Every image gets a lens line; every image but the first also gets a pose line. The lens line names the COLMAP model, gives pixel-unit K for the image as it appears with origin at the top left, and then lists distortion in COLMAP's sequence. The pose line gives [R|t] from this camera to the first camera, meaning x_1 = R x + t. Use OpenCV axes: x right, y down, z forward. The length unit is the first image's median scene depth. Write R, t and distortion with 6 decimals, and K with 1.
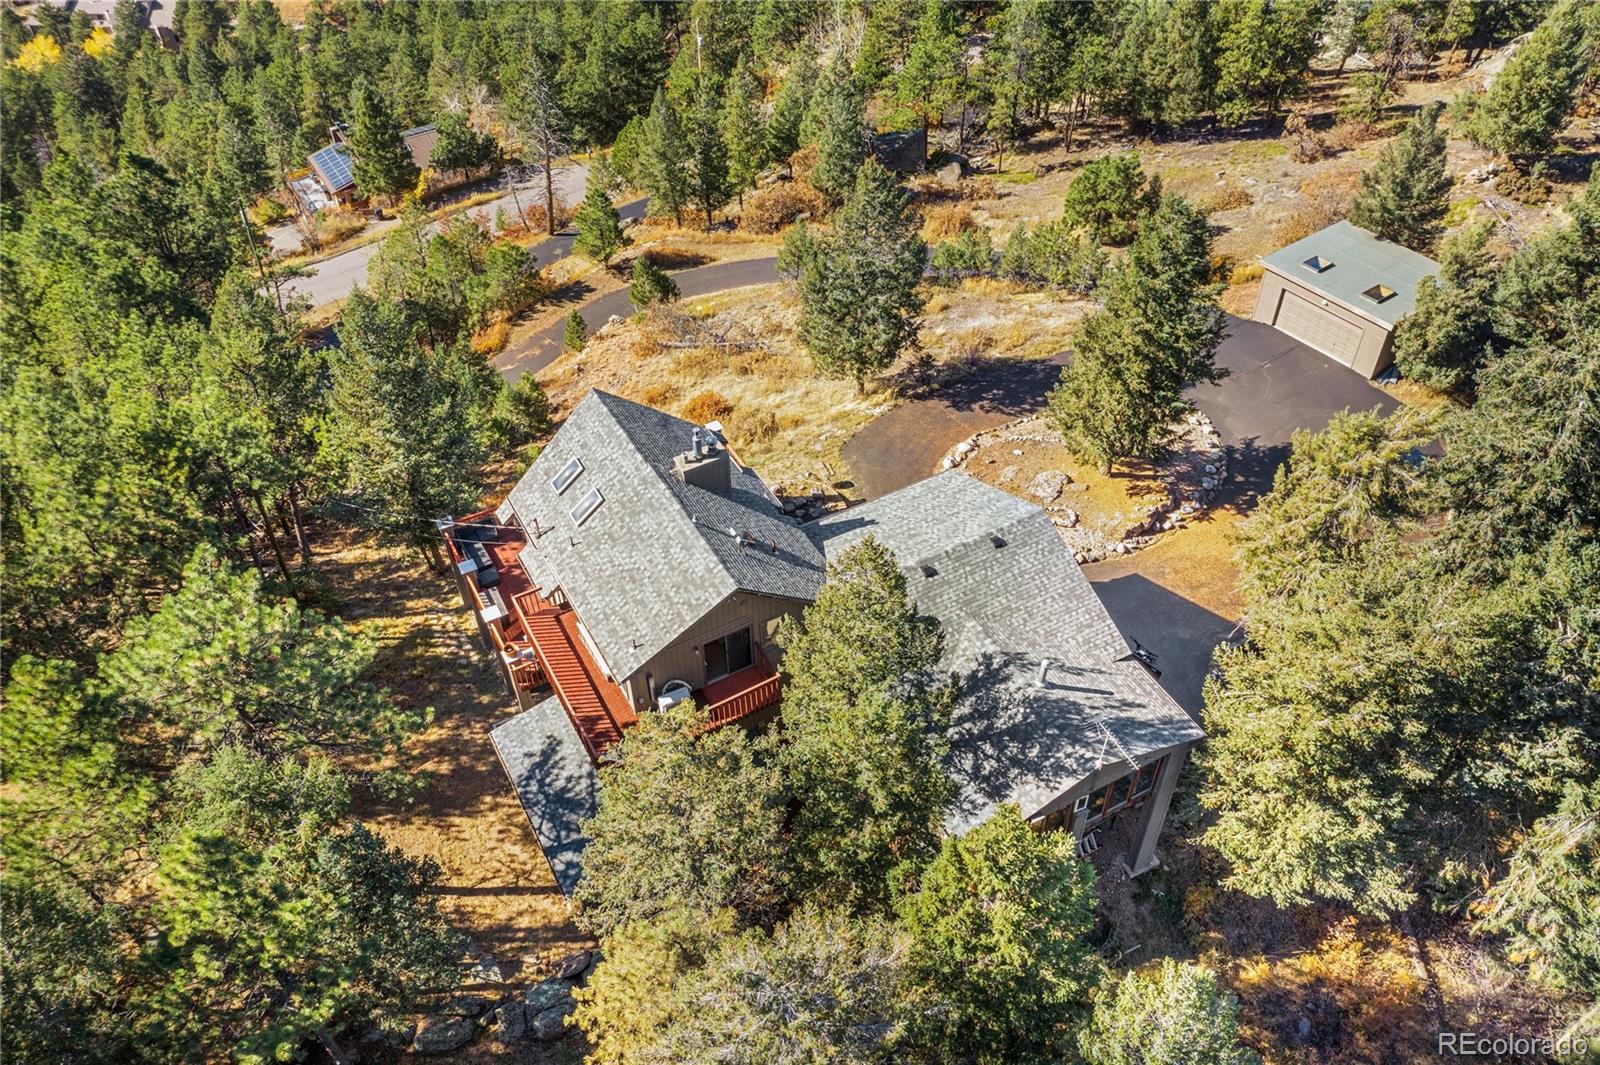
lens RADIAL K [[1251.6, 0, 800.0], [0, 1251.6, 532.5], [0, 0, 1]] dist [-0.006108, -0.003607]
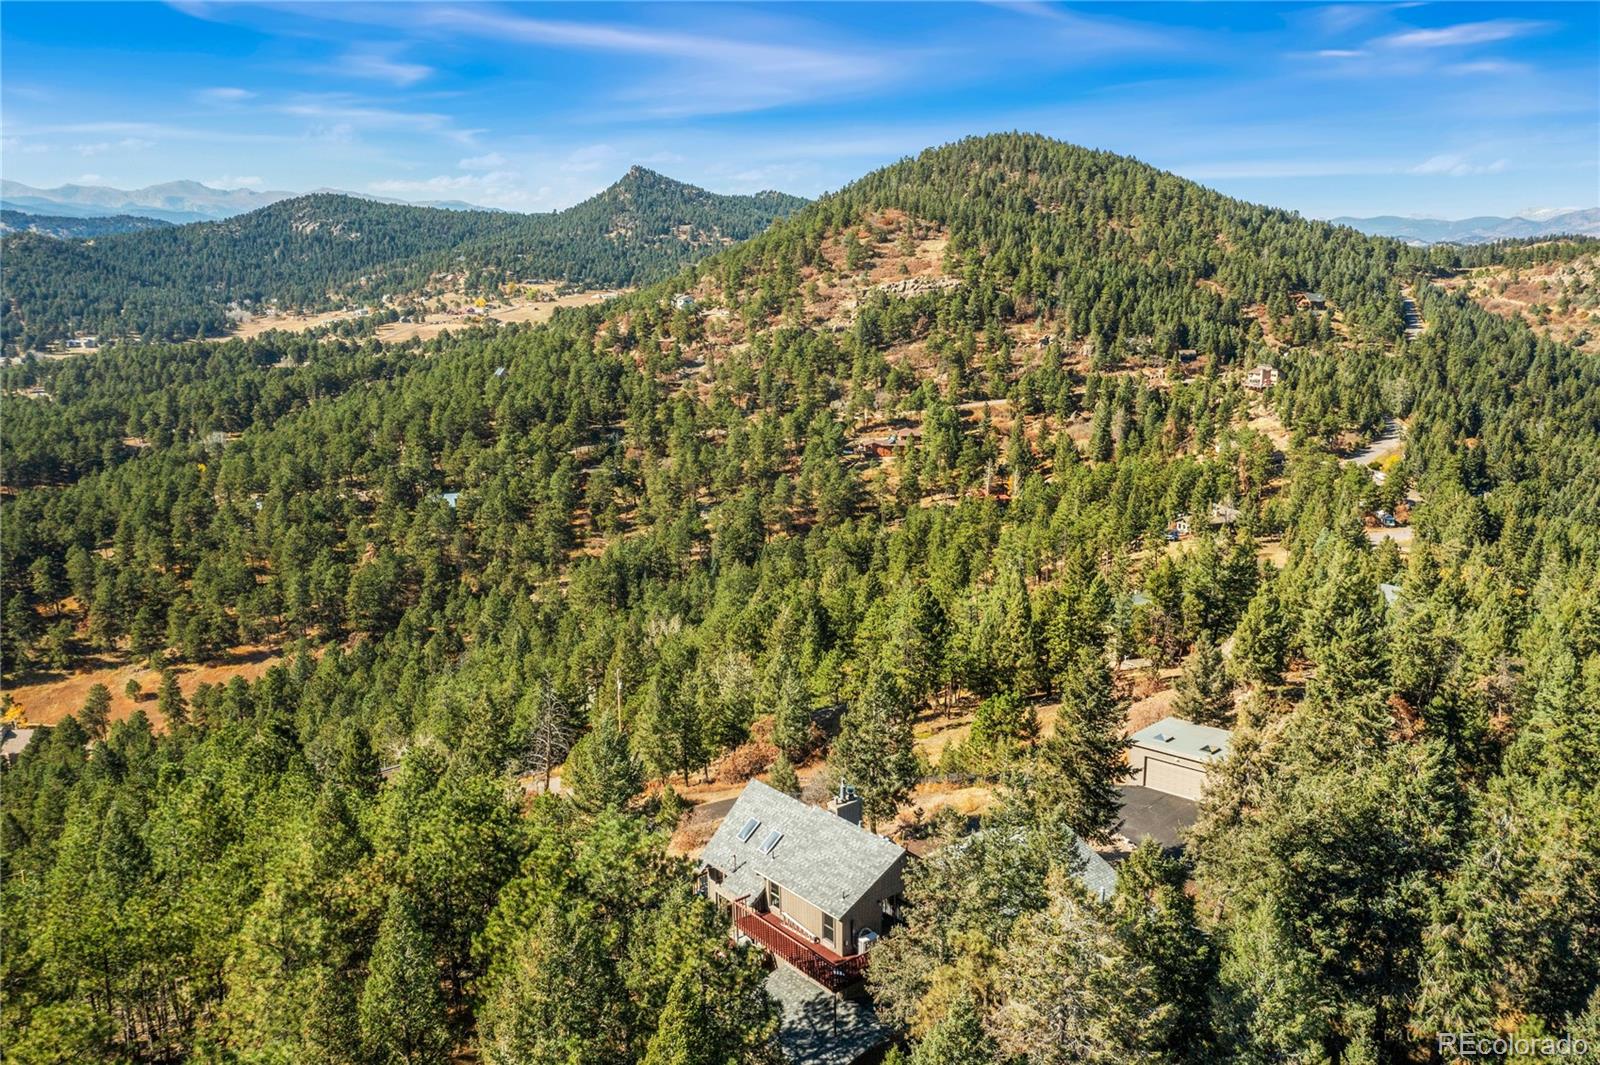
lens RADIAL K [[1251.6, 0, 800.0], [0, 1251.6, 532.5], [0, 0, 1]] dist [-0.006108, -0.003607]
pose [[0.982797, -0.026044, 0.182842, -0.196064], [0.118866, 0.846906, -0.518286, 0.216026], [-0.141351, 0.531104, 0.835433, -0.207786]]
